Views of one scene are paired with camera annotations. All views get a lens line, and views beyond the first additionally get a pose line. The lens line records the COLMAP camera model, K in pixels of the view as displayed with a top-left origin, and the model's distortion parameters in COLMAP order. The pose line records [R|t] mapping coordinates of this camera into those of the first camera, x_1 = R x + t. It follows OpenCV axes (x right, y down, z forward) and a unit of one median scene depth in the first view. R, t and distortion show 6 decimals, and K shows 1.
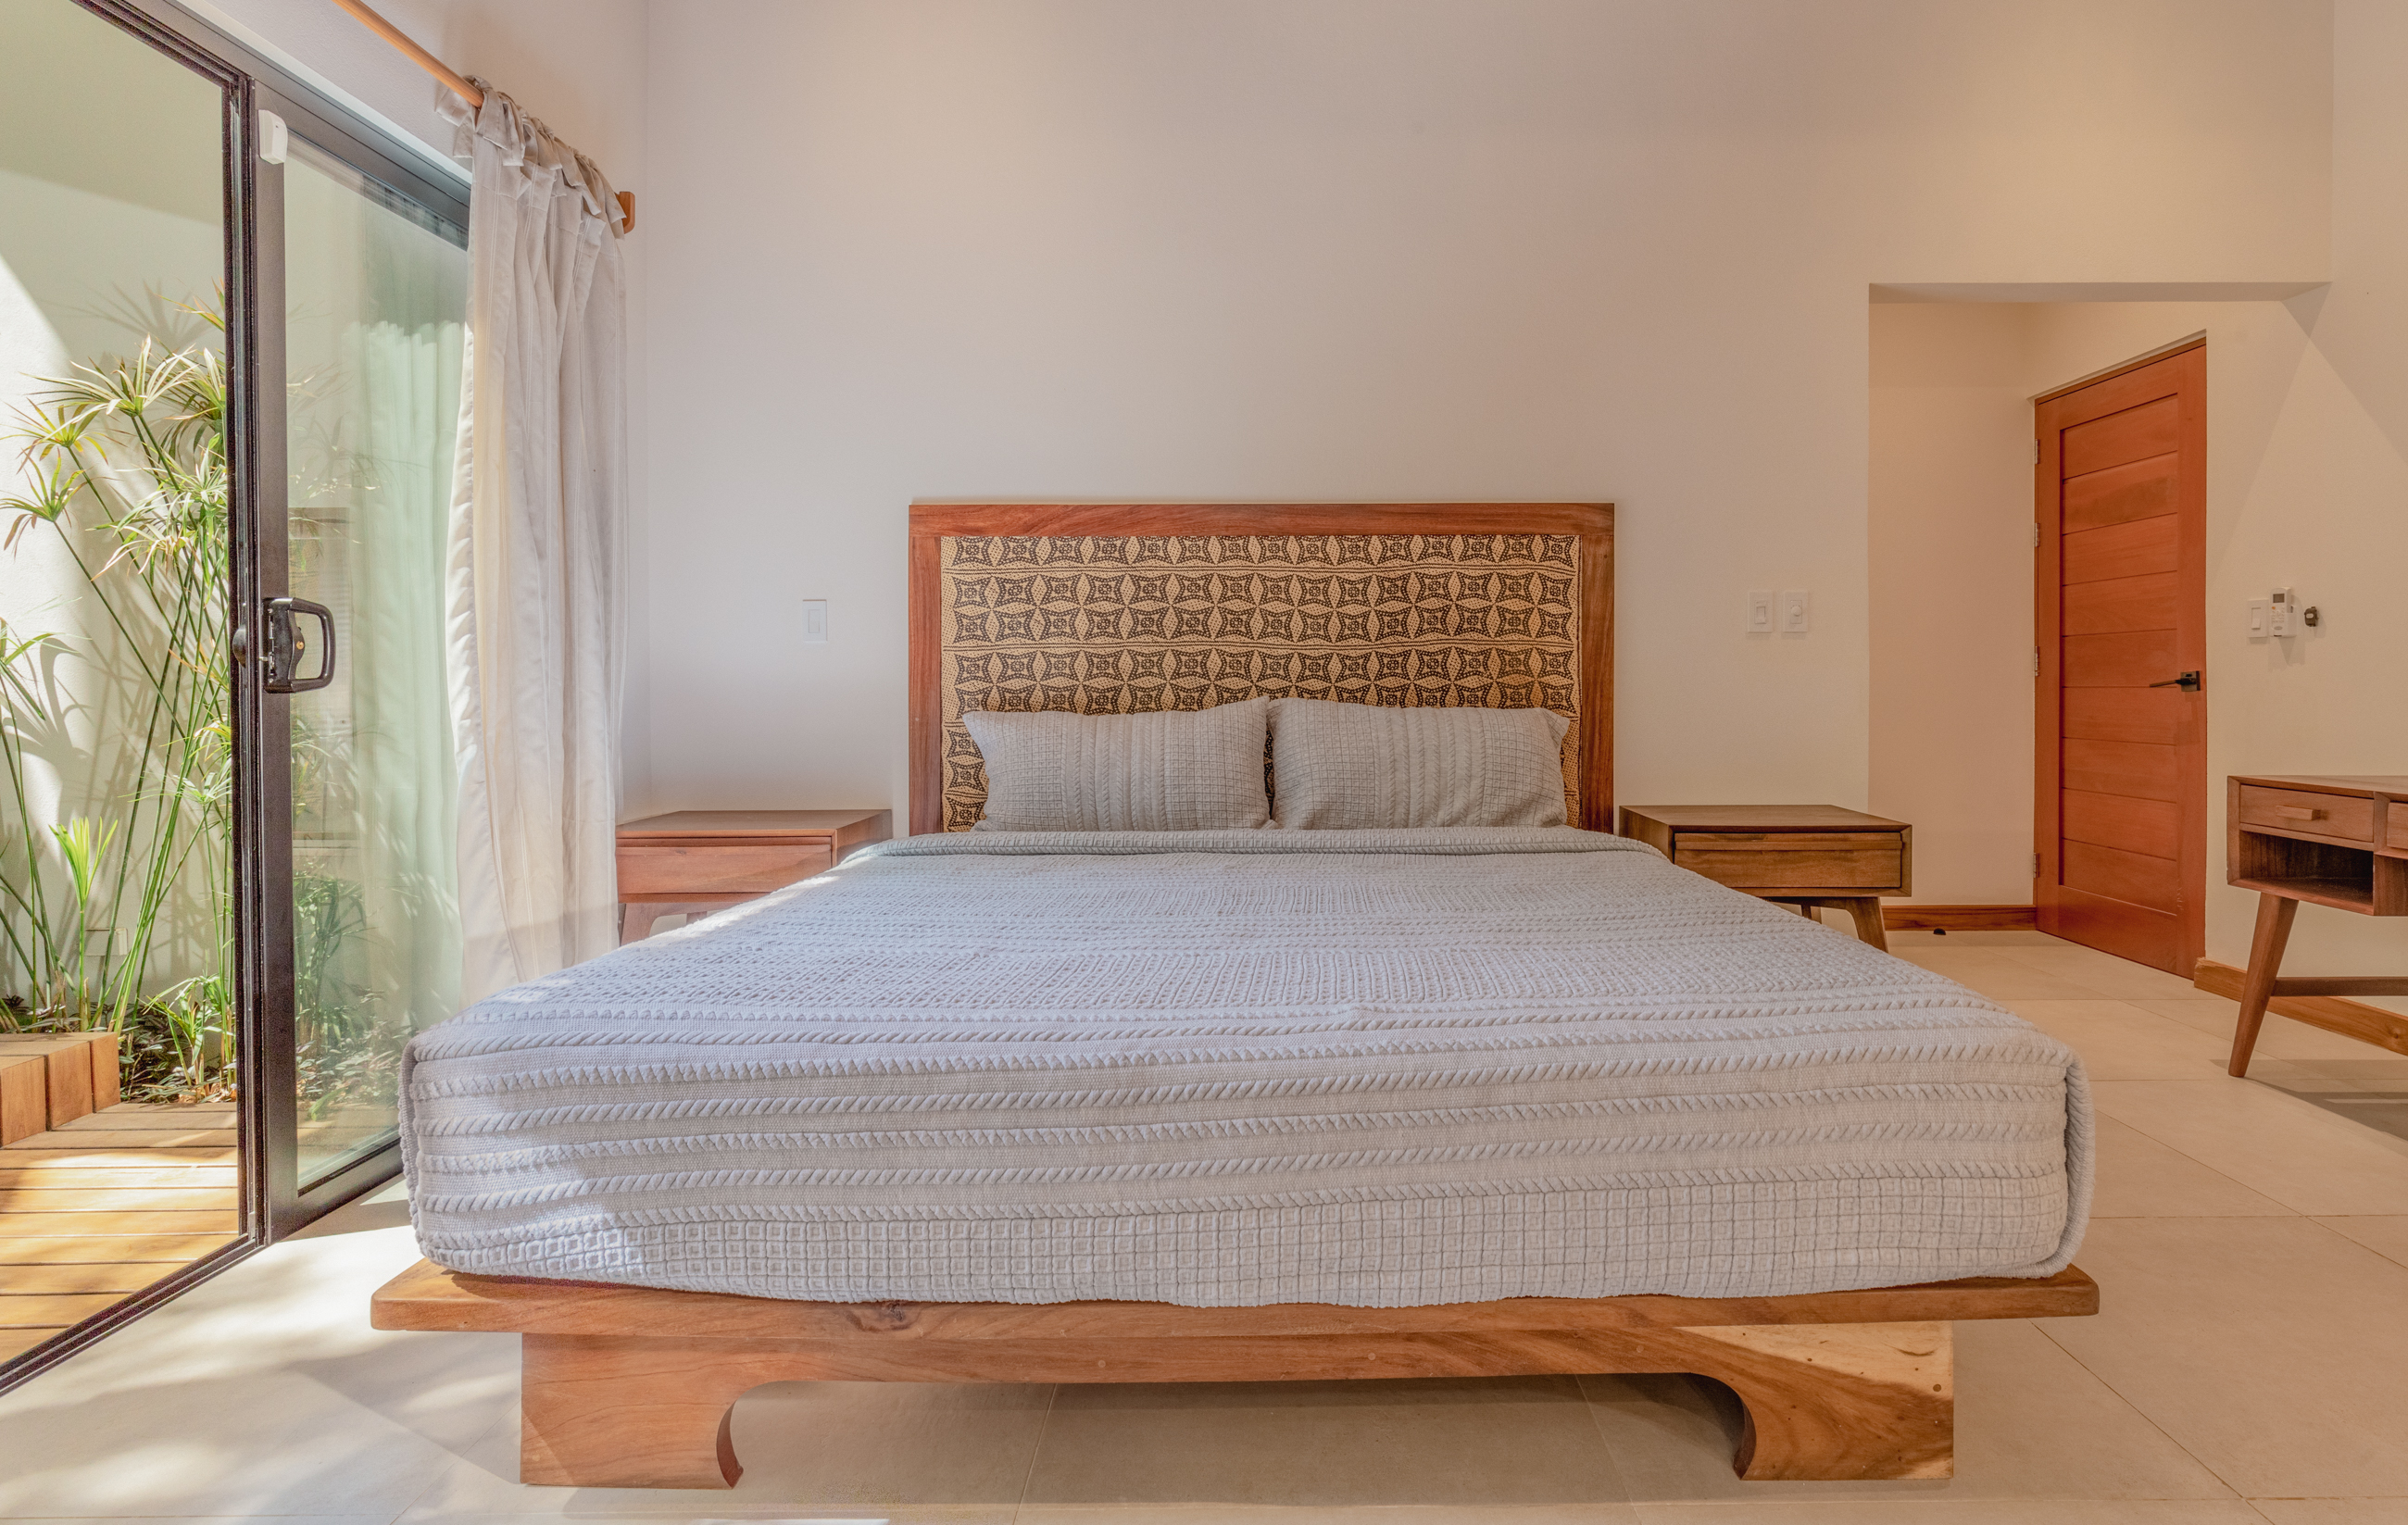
lens RADIAL K [[1165.7, 0, 1282.3], [0, 1165.7, 702.2], [0, 0, 1]] dist [-0.000548, -0.000707]
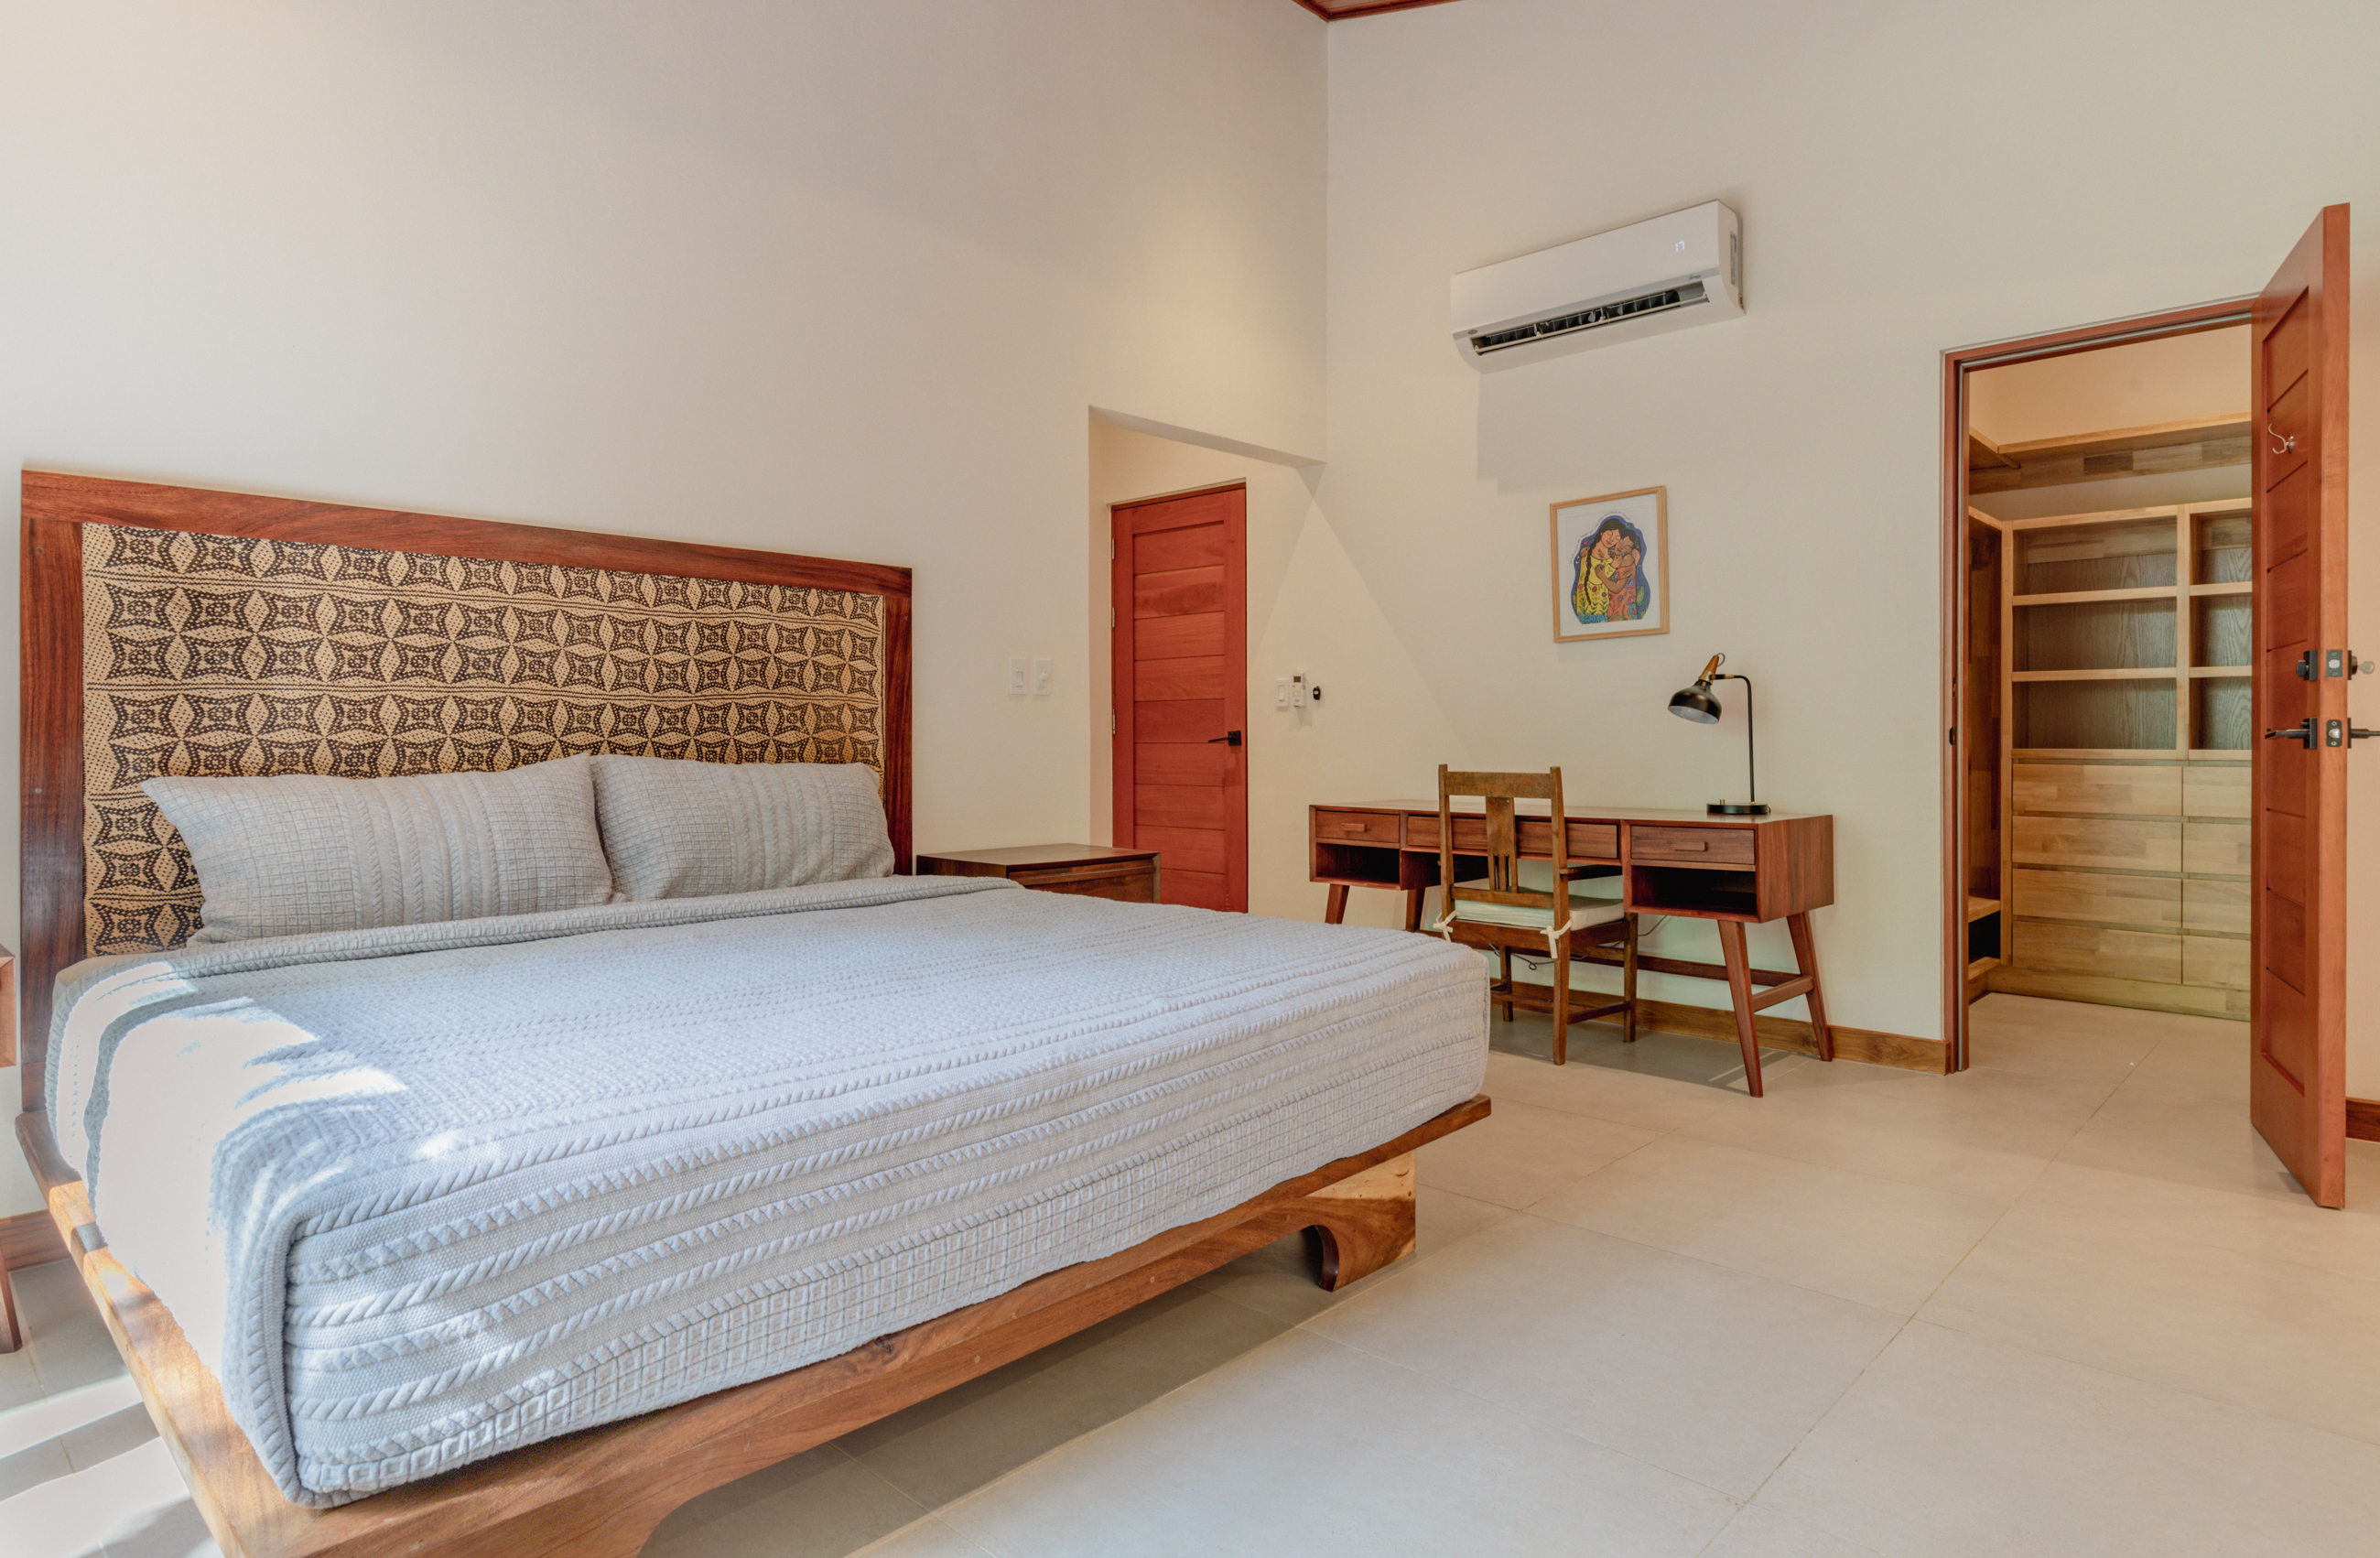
lens RADIAL K [[1304.3, 0, 1200.8], [0, 1304.3, 746.6], [0, 0, 1]] dist [0.000556, -0.001296]
pose [[0.690973, -0.002284, 0.722877, -0.390556], [0.010825, 0.999916, -0.007188, 0.001983], [-0.722799, 0.012792, 0.690939, -0.001423]]
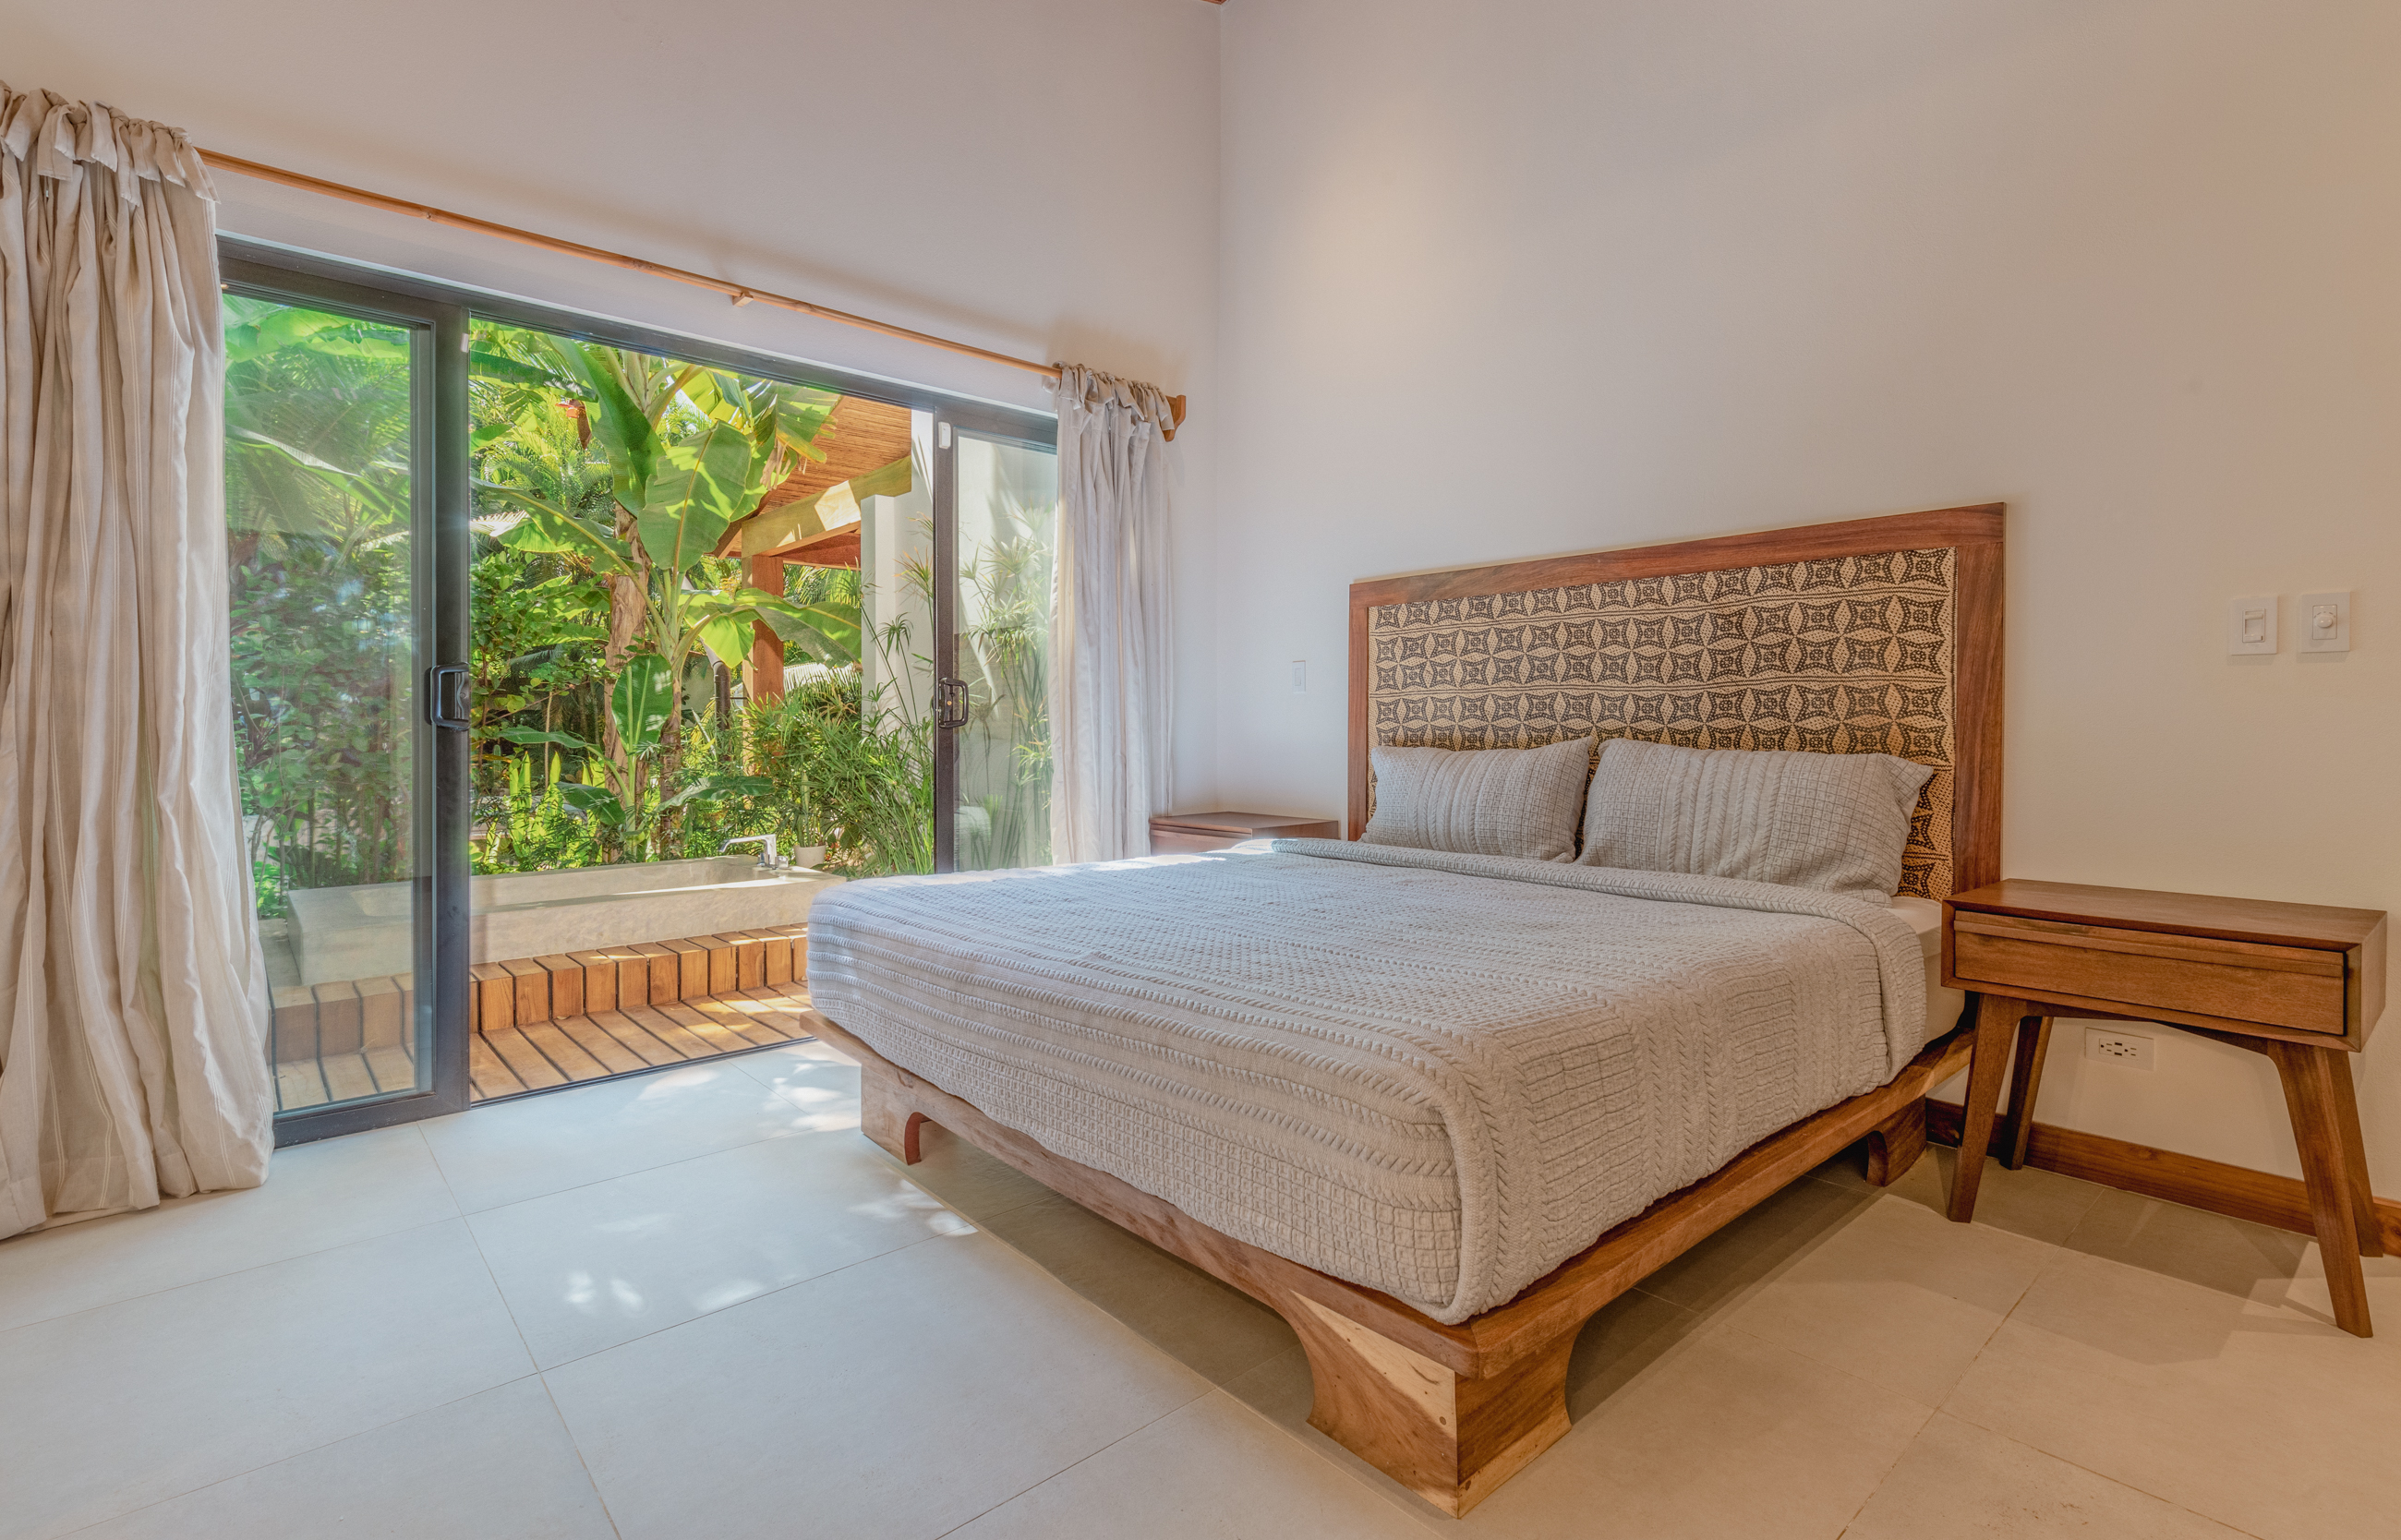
lens RADIAL K [[1117.5, 0, 1243.2], [0, 1117.5, 736.9], [0, 0, 1]] dist [0.000527, -0.000225]
pose [[0.664061, 0.011772, -0.747585, 0.518527], [-0.013729, 0.999899, 0.003549, -0.004012], [0.747552, 0.007907, 0.664156, 0.096669]]
